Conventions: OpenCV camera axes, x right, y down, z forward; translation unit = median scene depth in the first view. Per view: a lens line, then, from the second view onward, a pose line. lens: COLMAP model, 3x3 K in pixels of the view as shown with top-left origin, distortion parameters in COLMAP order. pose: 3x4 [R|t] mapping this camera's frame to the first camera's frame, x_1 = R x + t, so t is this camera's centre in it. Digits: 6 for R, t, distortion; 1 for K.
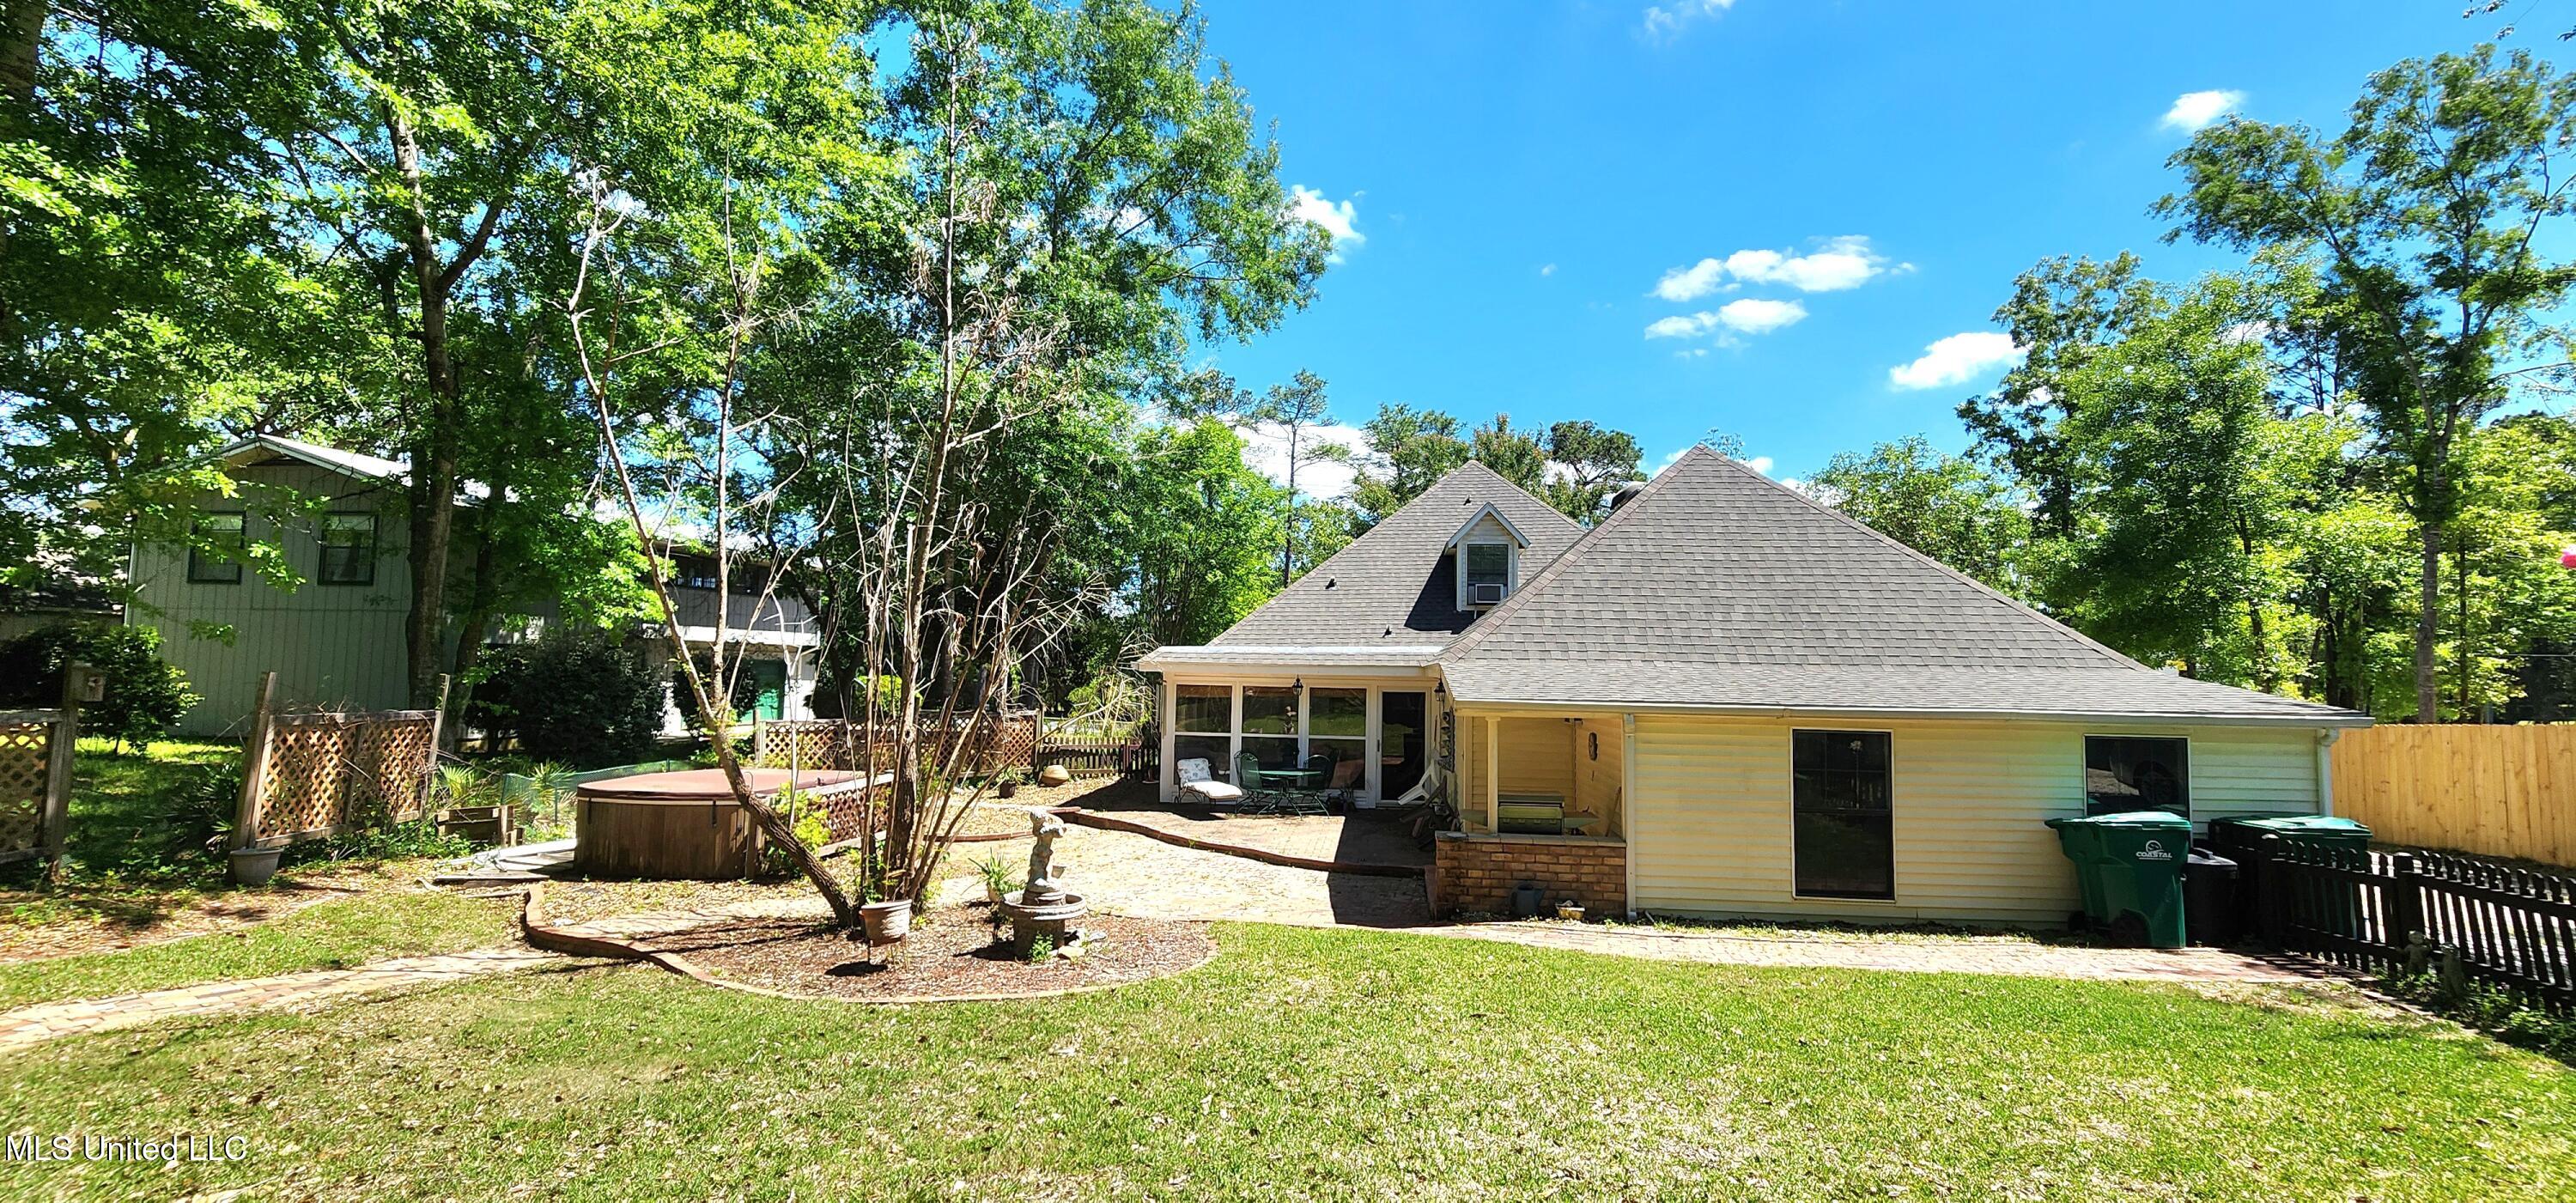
lens RADIAL K [[1134.7, 0, 1334.8], [0, 1134.7, 609.7], [0, 0, 1]] dist [0.001675, -0.000267]
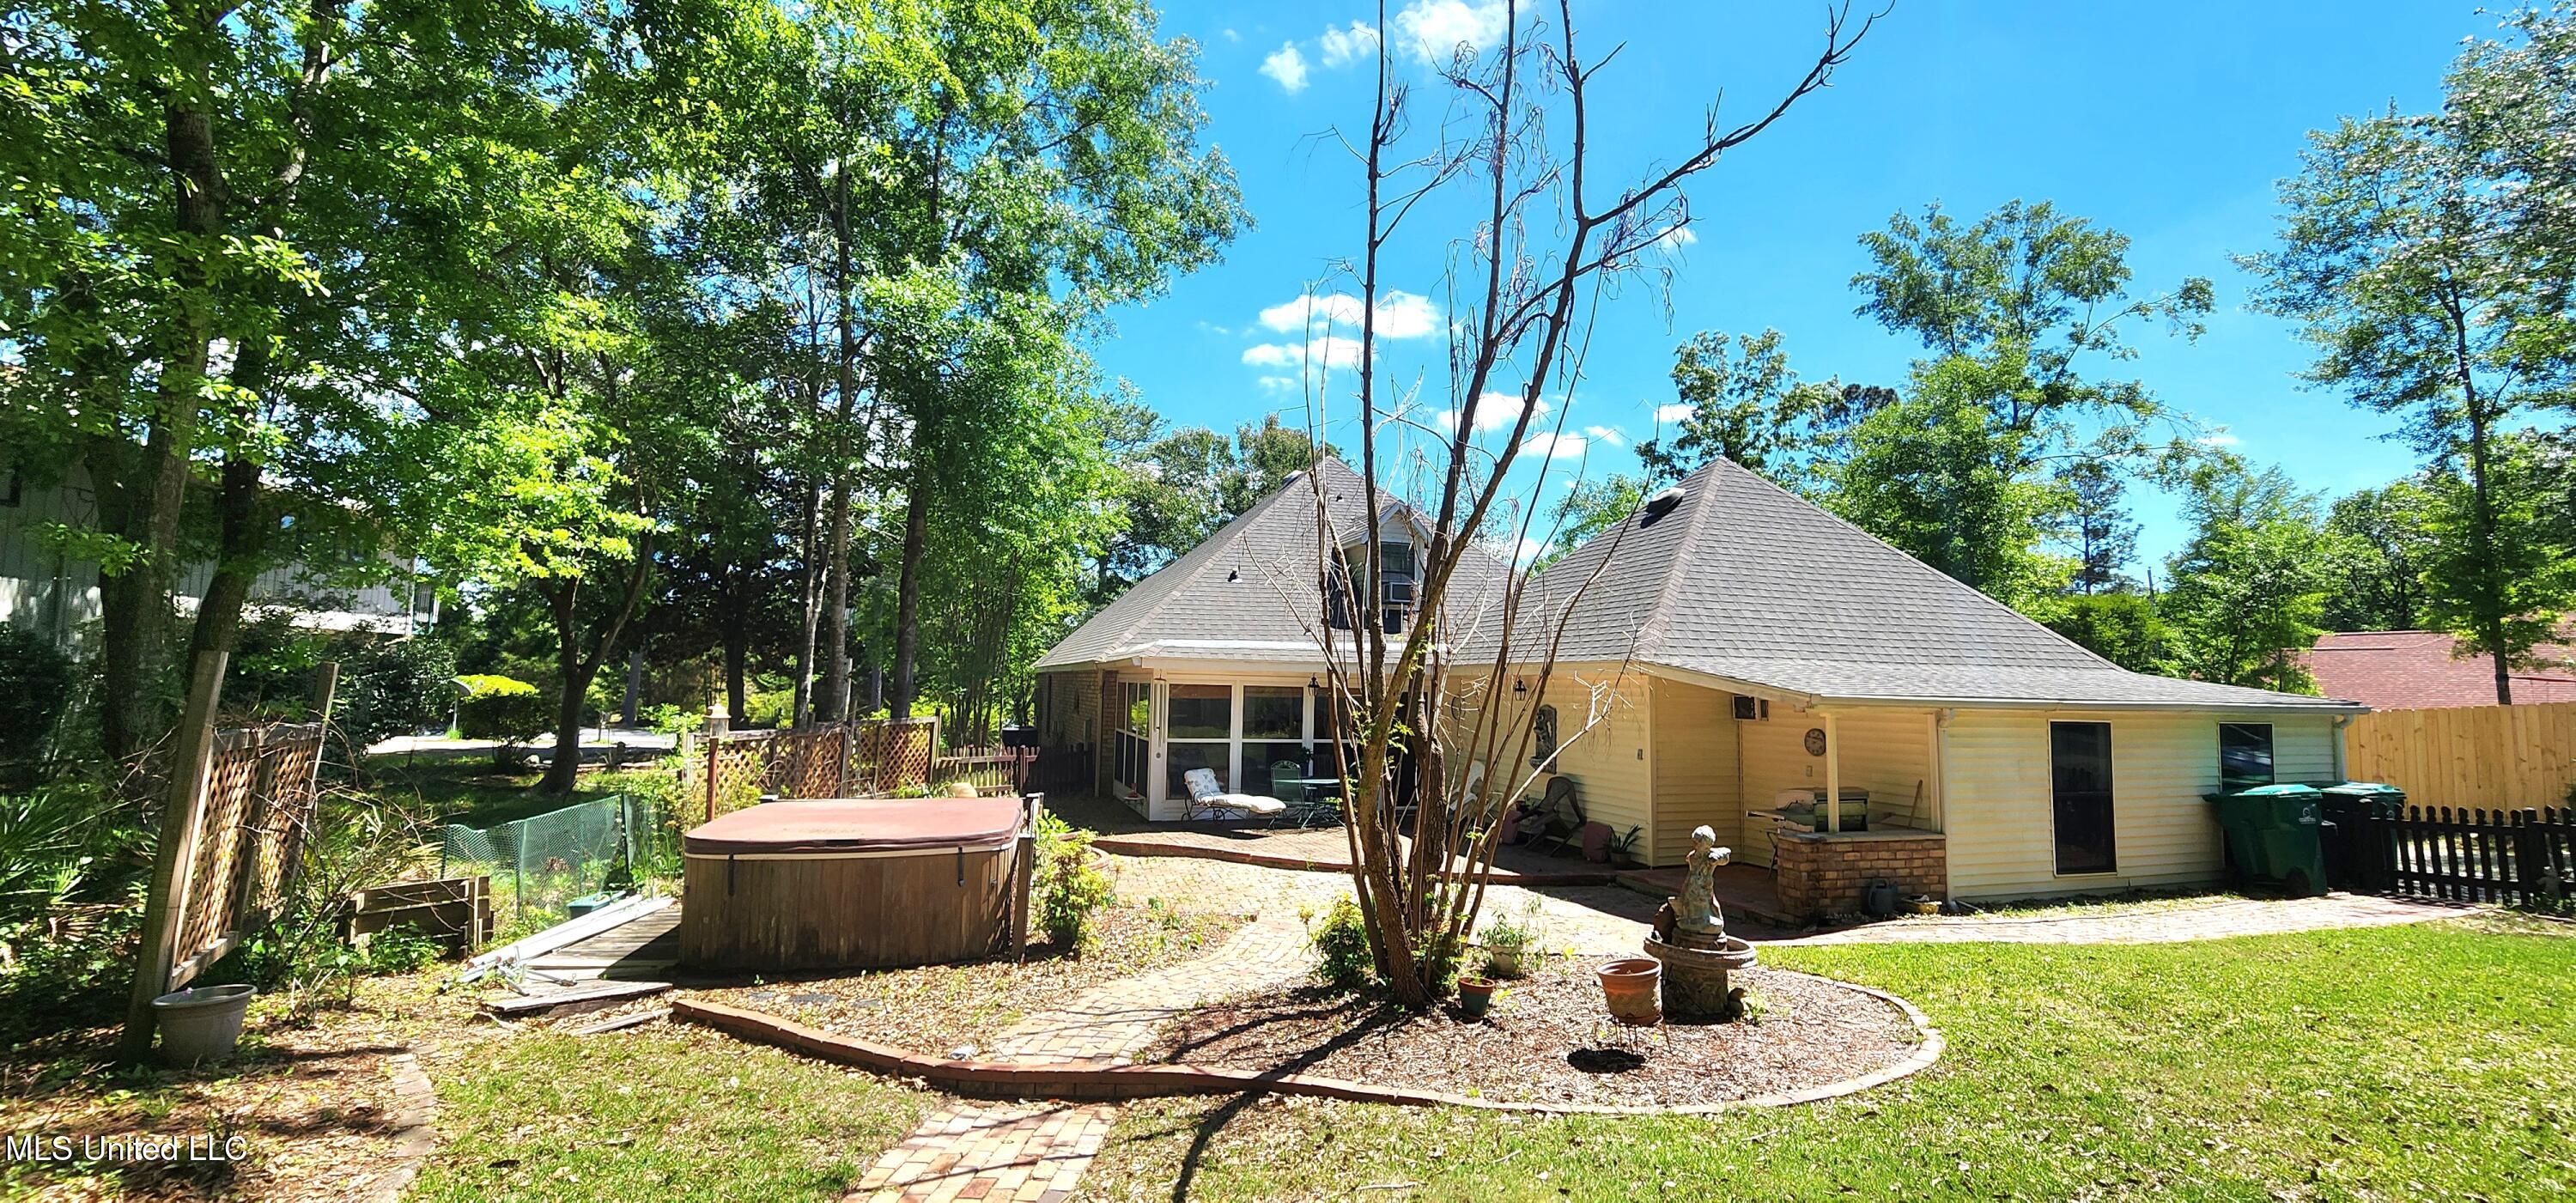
lens RADIAL K [[1099.1, 0, 1298.8], [0, 1099.1, 599.5], [0, 0, 1]] dist [0.000565, -0.000448]
pose [[0.913914, 0.030666, 0.404748, -0.685016], [-0.023894, 0.999477, -0.021774, 0.027888], [-0.405204, 0.010229, 0.914169, 0.321825]]
